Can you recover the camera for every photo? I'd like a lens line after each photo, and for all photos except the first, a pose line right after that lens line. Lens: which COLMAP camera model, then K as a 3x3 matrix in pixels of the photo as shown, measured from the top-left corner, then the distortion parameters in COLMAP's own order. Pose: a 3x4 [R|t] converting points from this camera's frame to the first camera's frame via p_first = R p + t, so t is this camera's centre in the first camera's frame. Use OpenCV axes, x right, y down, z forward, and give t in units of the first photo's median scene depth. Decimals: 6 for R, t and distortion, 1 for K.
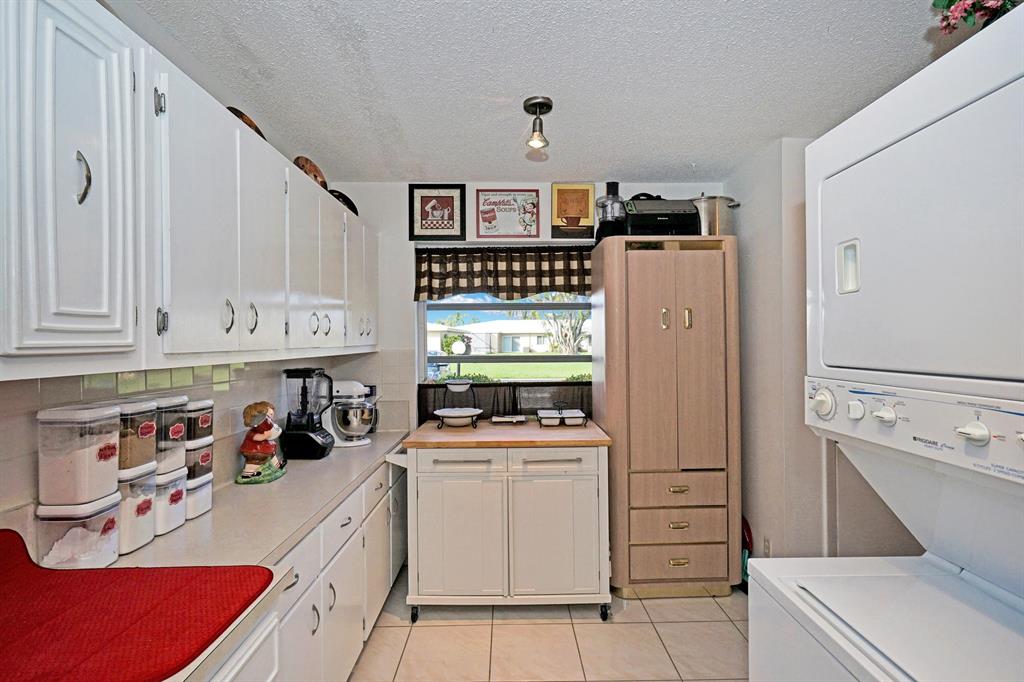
lens RADIAL K [[468.9, 0, 512.6], [0, 468.9, 341.9], [0, 0, 1]] dist [-0.005395, 0.002216]
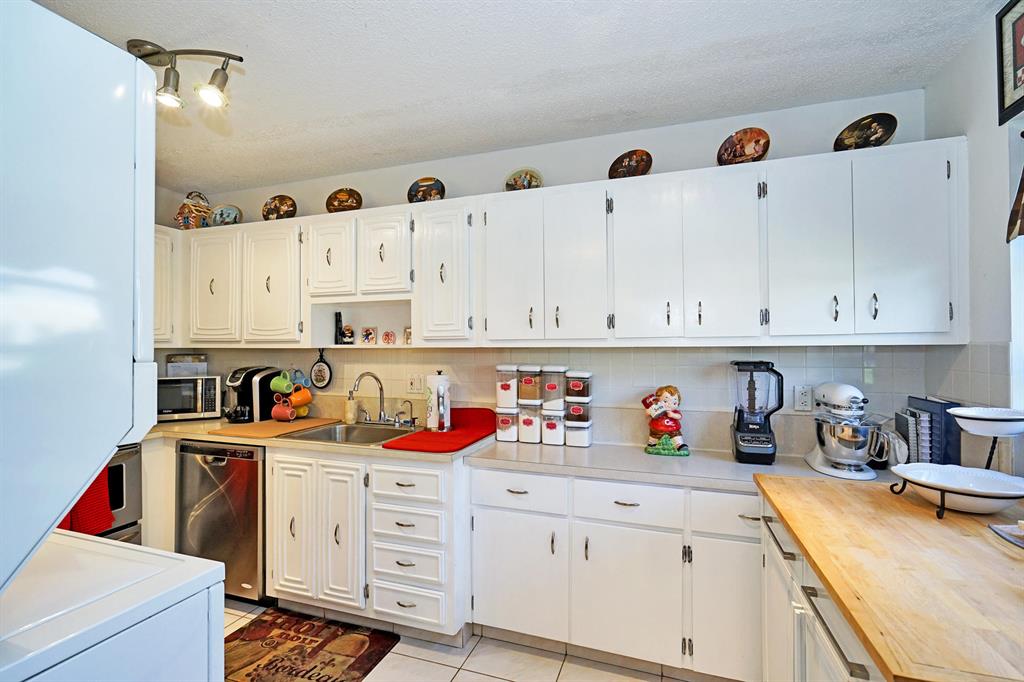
lens RADIAL K [[468.9, 0, 520.7], [0, 468.9, 345.9], [0, 0, 1]] dist [-0.005395, 0.002216]
pose [[-0.326315, 0.000374, -0.945261, 0.876847], [0.002177, 0.999998, -0.000356, 0.042567], [0.945259, -0.002174, -0.326315, 1.393366]]
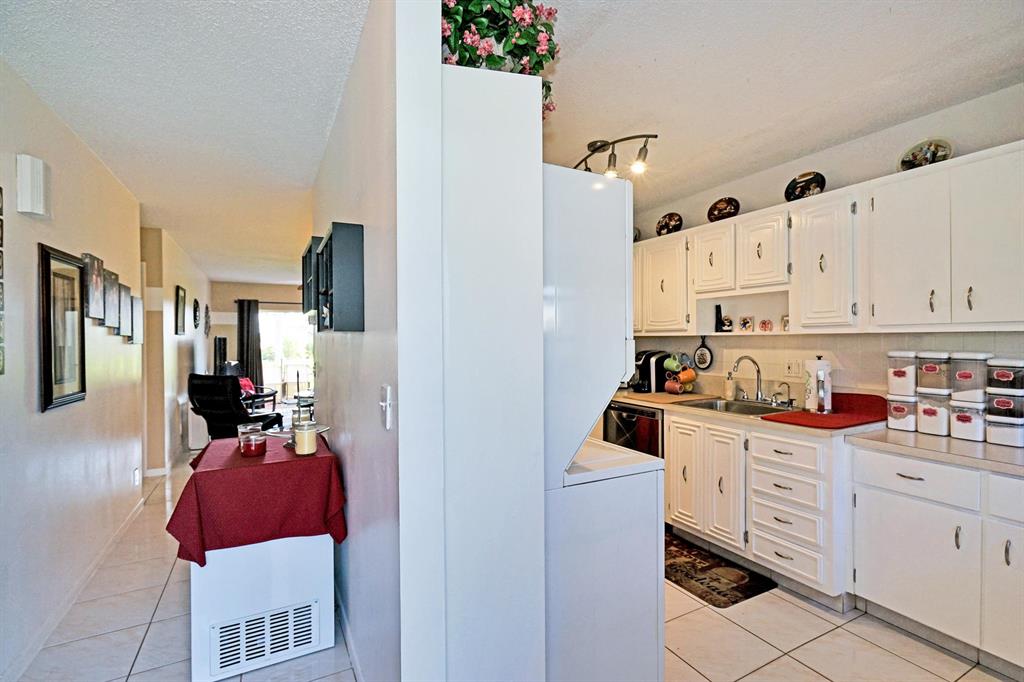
lens RADIAL K [[468.9, 0, 506.2], [0, 468.9, 343.0], [0, 0, 1]] dist [-0.005395, 0.002216]
pose [[-0.892117, 0.011628, -0.451654, 1.253611], [0.007898, 0.999917, 0.010142, 0.055172], [0.451735, 0.005481, -0.892135, 1.622815]]
